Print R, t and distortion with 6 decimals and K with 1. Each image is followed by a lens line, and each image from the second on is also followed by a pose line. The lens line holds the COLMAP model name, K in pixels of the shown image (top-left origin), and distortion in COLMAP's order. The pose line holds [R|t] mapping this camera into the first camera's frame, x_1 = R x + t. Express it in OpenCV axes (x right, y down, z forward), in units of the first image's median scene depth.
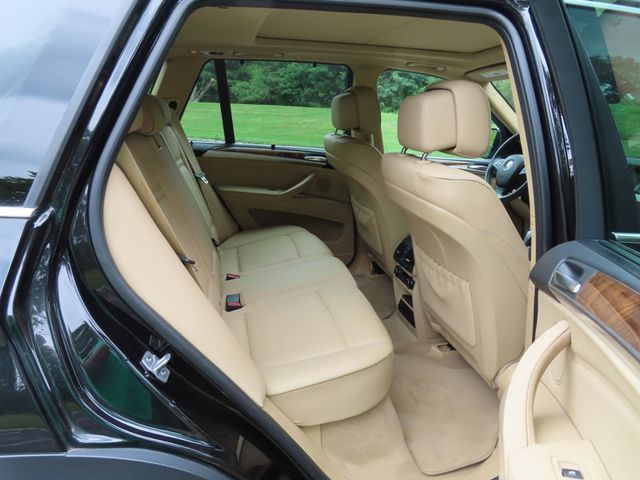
lens RADIAL K [[457.4, 0, 319.6], [0, 457.4, 241.8], [0, 0, 1]] dist [-0.015294, 0.013669]
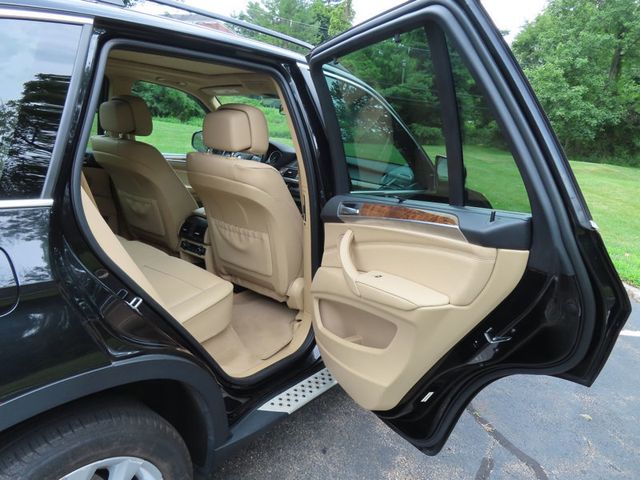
lens RADIAL K [[457.4, 0, 317.6], [0, 457.4, 241.6], [0, 0, 1]] dist [-0.015294, 0.013669]
pose [[0.752711, -0.141827, 0.642893, -0.509067], [0.135988, 0.988955, 0.058954, 0.042636], [-0.644154, 0.043051, 0.763684, -0.284900]]
